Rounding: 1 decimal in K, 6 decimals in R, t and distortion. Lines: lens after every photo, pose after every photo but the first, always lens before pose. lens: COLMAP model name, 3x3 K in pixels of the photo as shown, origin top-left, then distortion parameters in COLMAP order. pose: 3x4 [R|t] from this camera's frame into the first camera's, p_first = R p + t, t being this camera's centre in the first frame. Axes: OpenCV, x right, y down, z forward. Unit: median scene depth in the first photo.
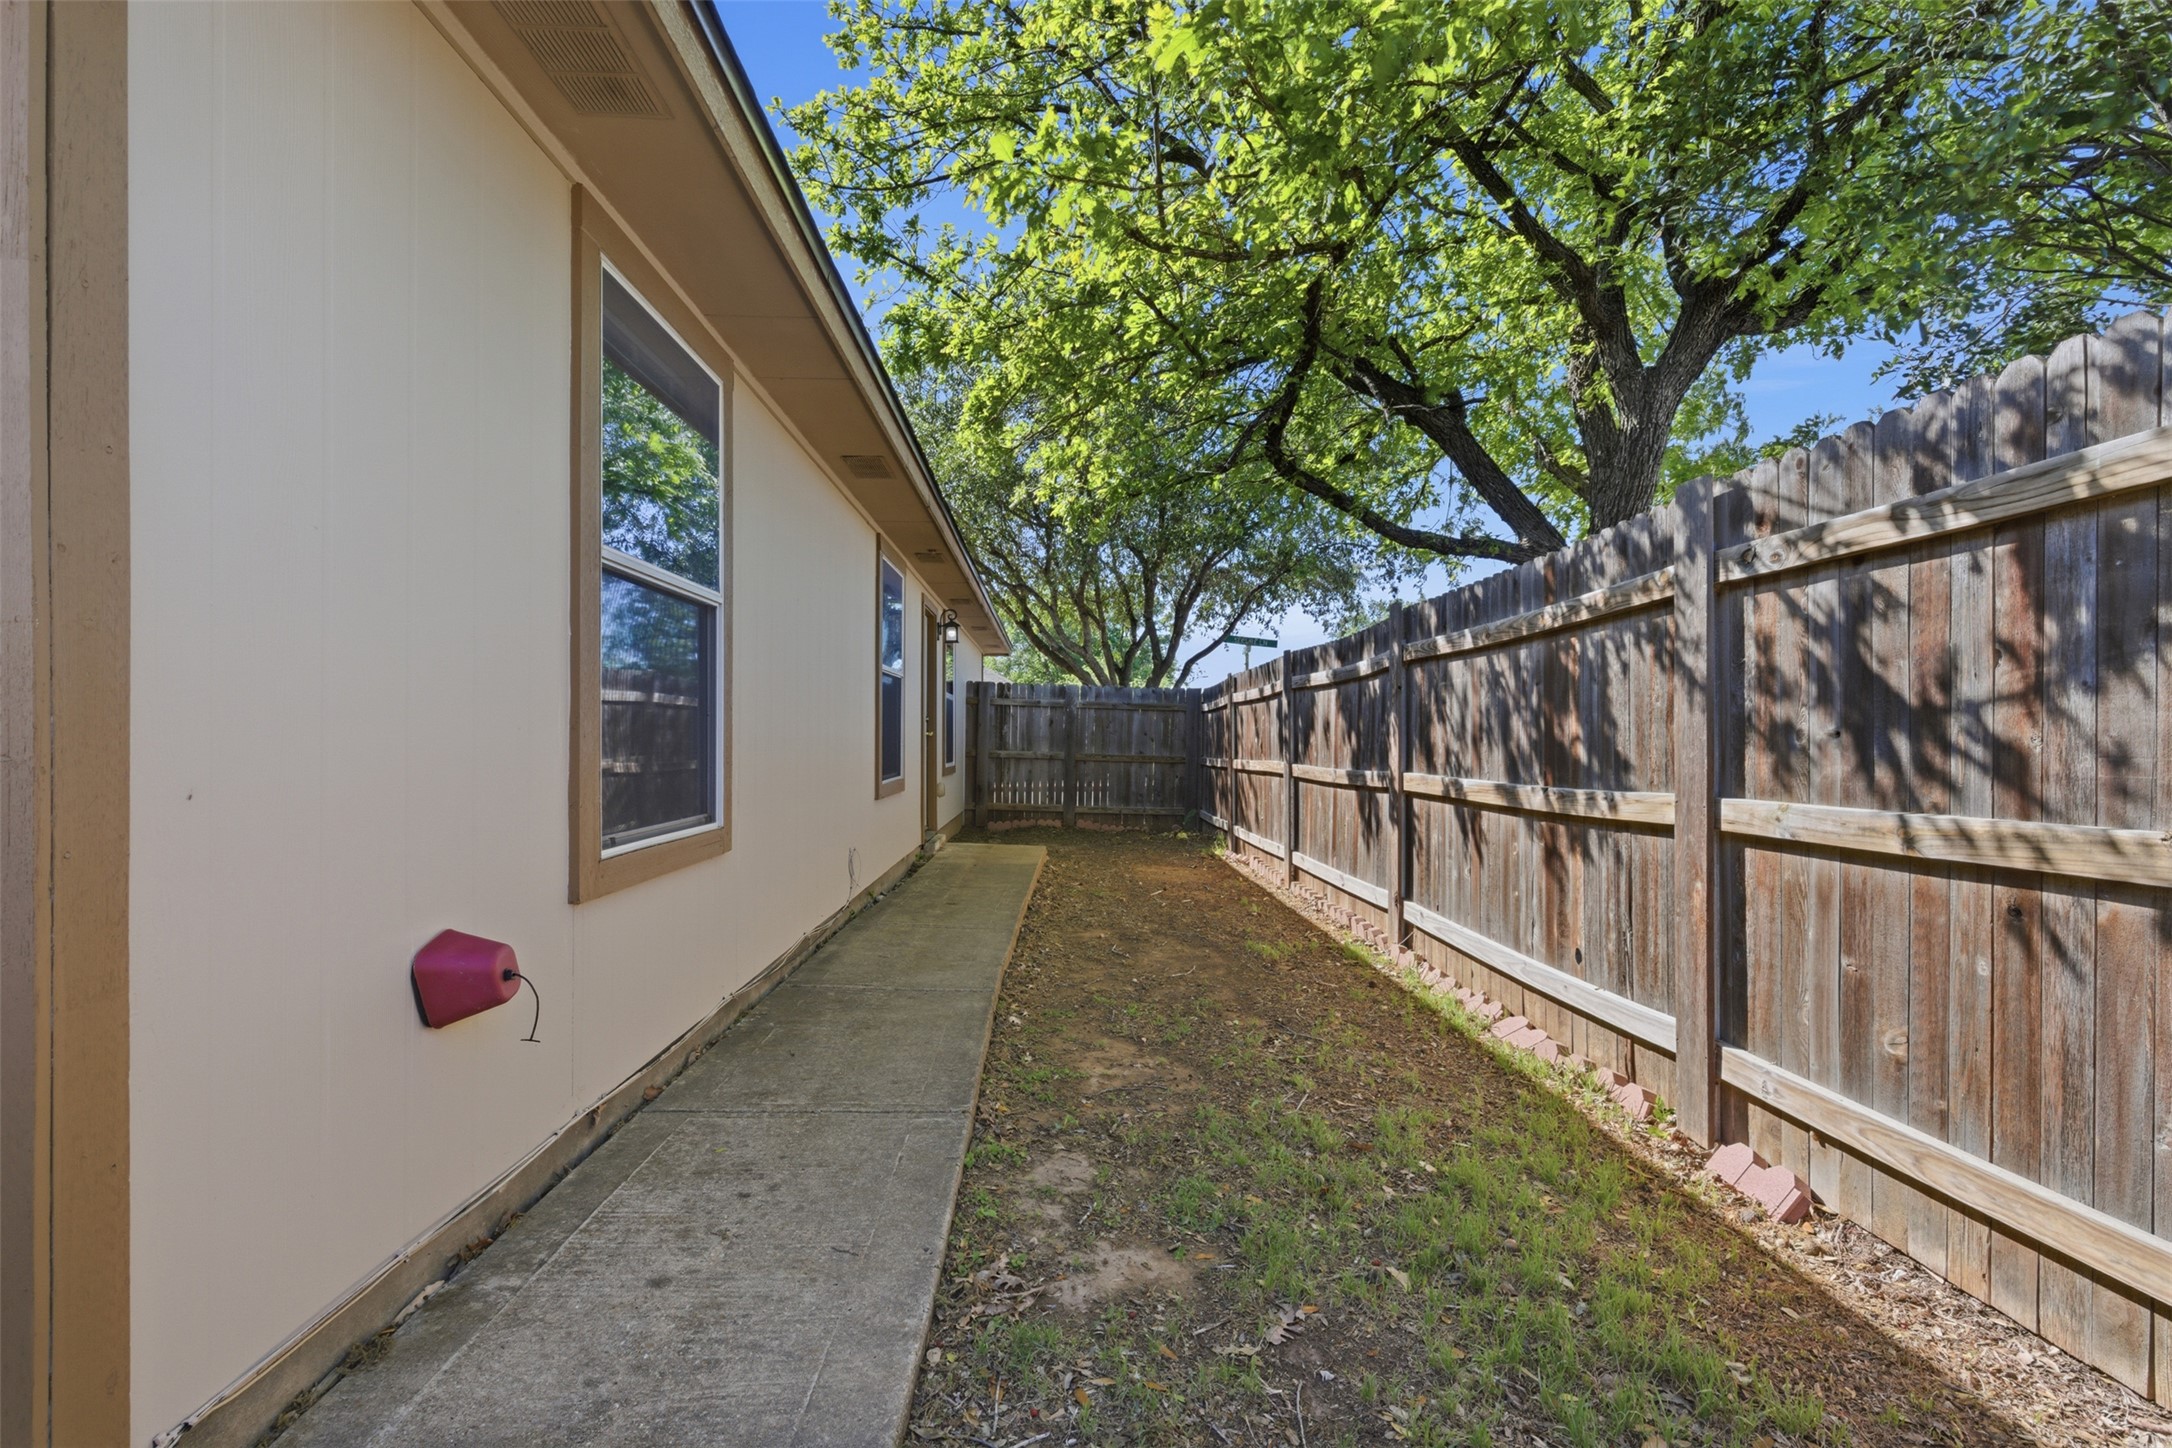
lens RADIAL K [[982.7, 0, 1084.0], [0, 982.7, 734.0], [0, 0, 1]] dist [-0.000116, 0.000491]
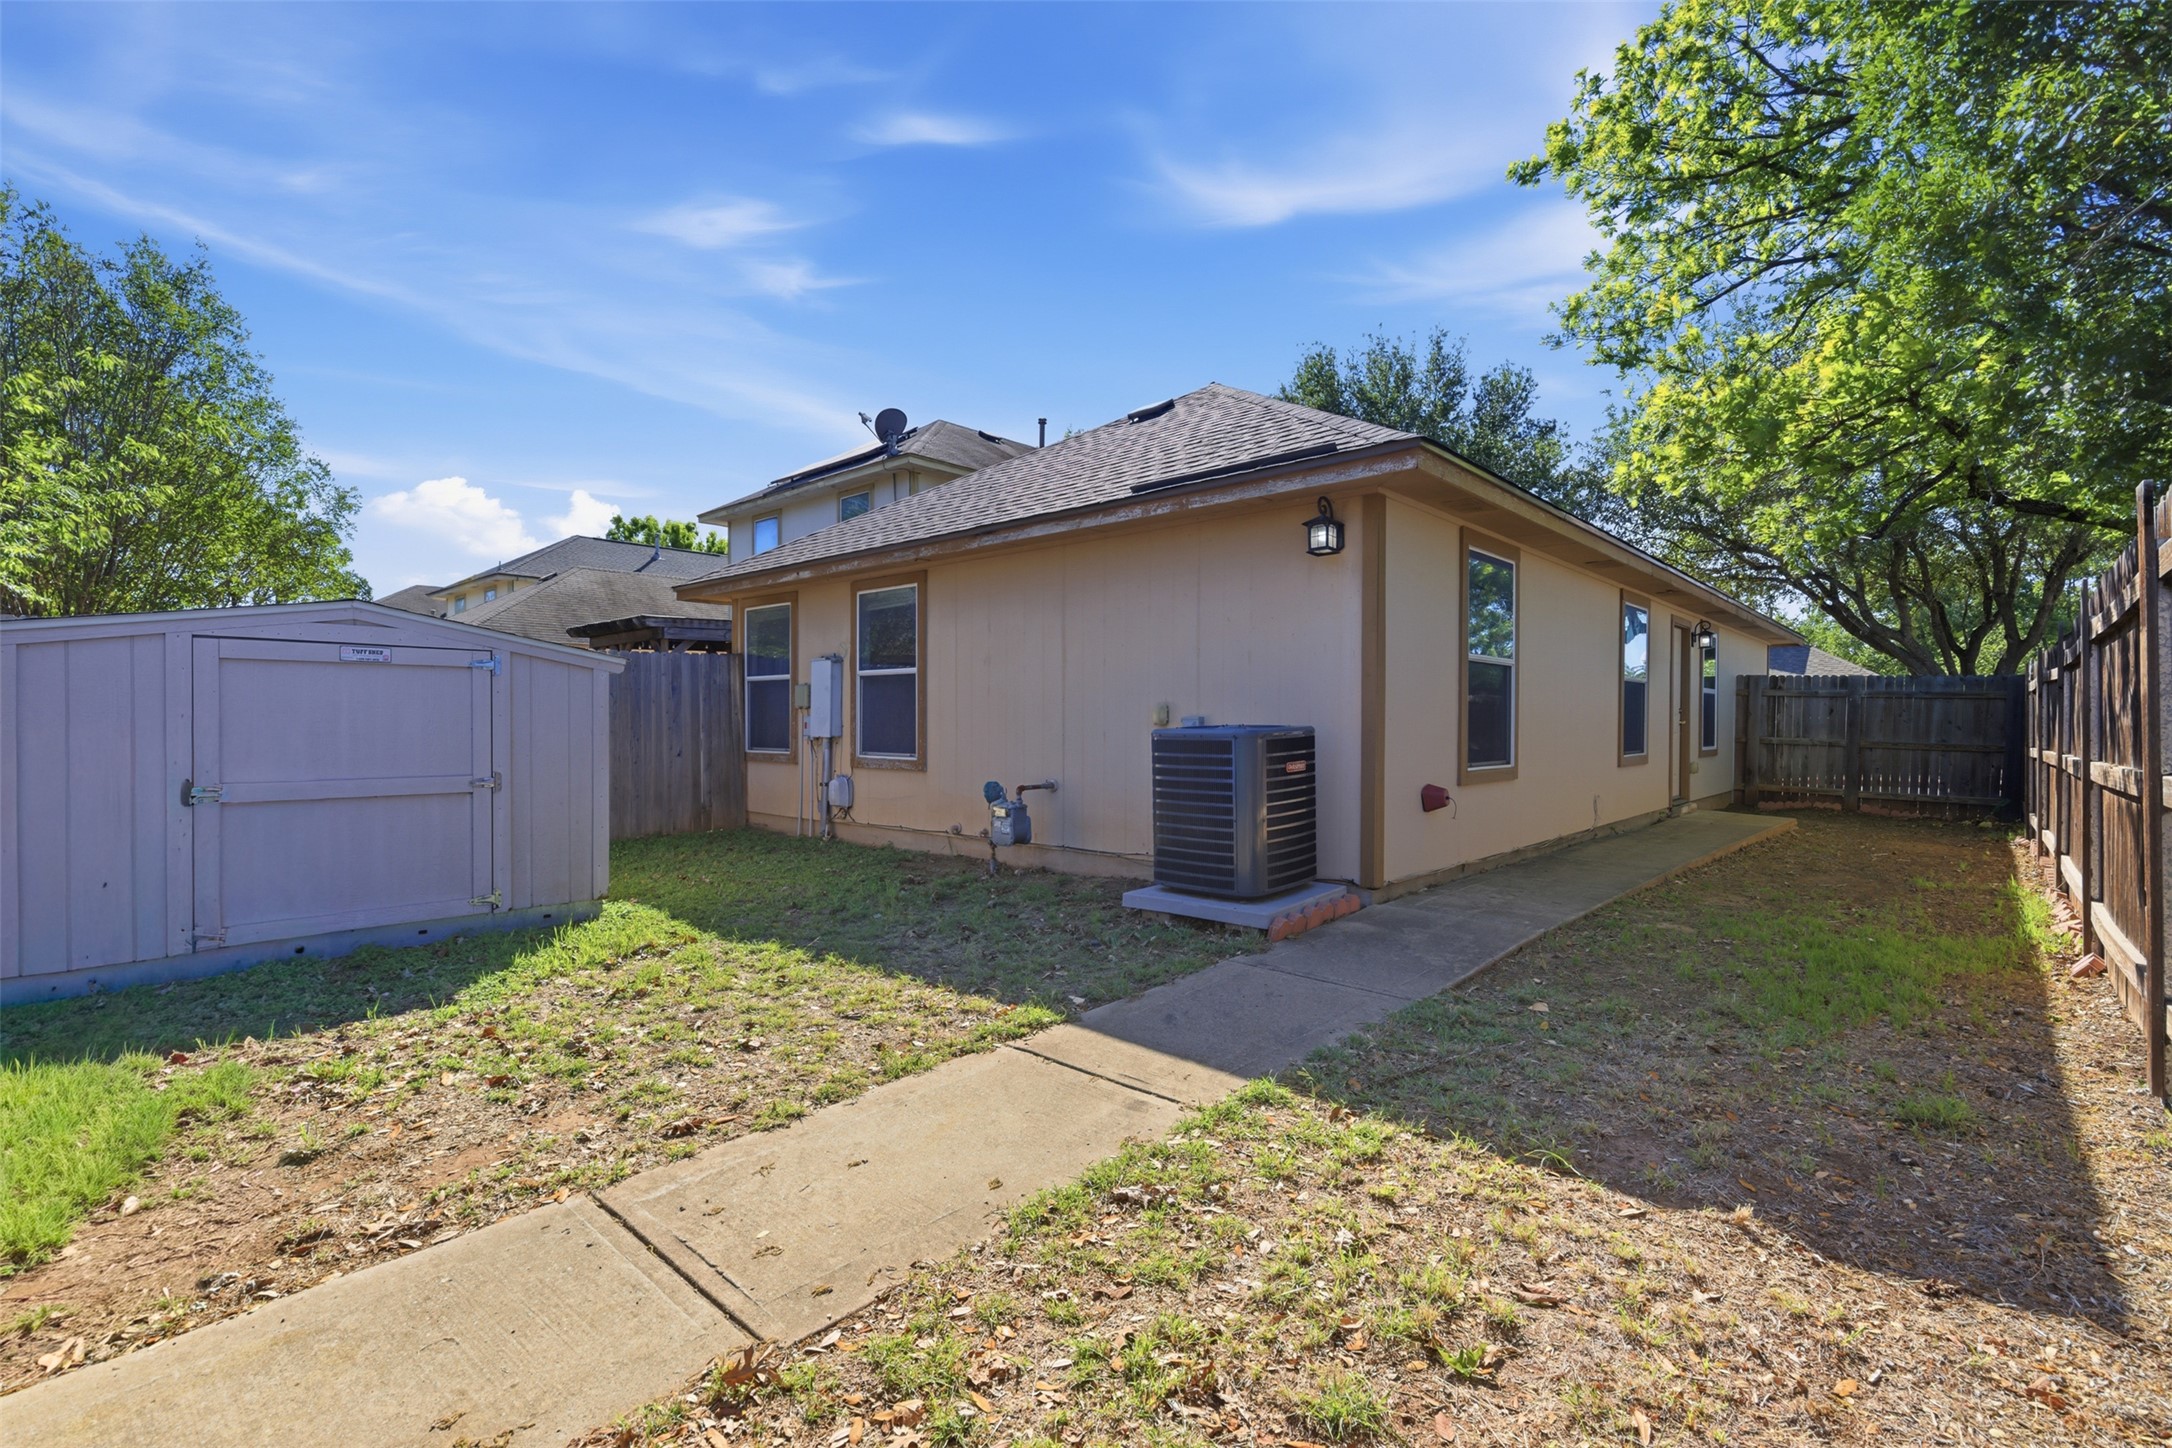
lens RADIAL K [[982.7, 0, 1072.6], [0, 982.7, 723.7], [0, 0, 1]] dist [-0.000116, 0.000491]
pose [[0.716182, 0.004496, -0.697899, 0.156771], [-0.001530, 0.999987, 0.004872, -0.003242], [0.697911, -0.002422, 0.716180, -0.431664]]
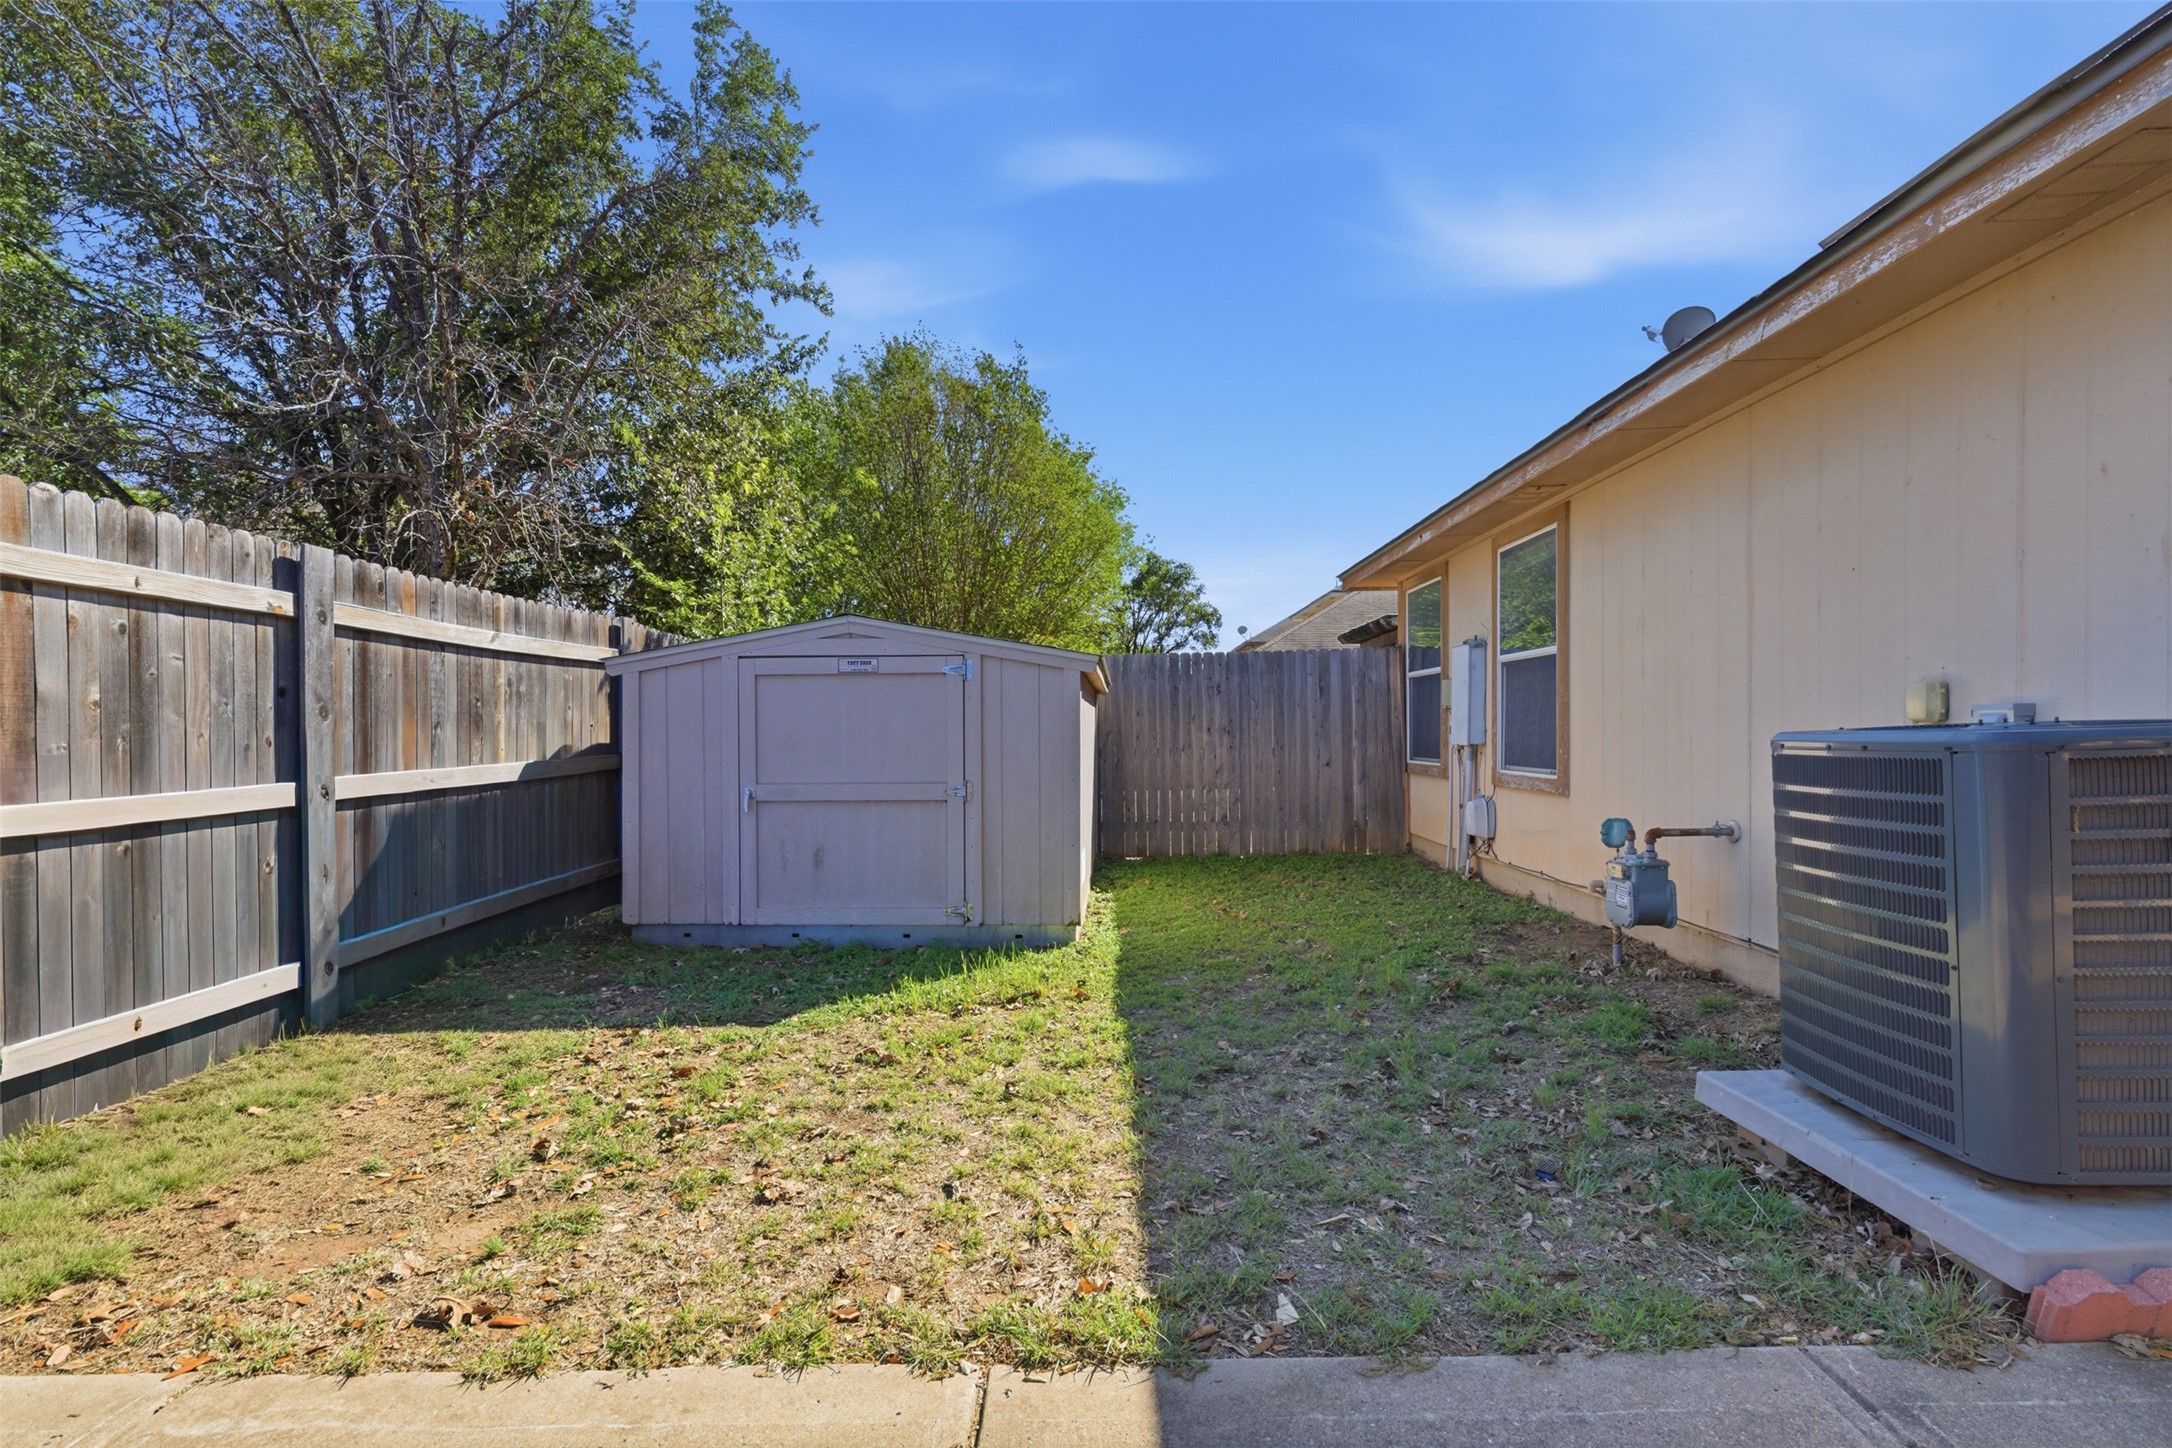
lens RADIAL K [[982.7, 0, 1076.0], [0, 982.7, 734.5], [0, 0, 1]] dist [-0.000116, 0.000491]
pose [[-0.050206, 0.006159, -0.998720, 0.064141], [0.009621, 0.999938, 0.005683, -0.000003], [0.998693, -0.009323, -0.050262, -0.164218]]
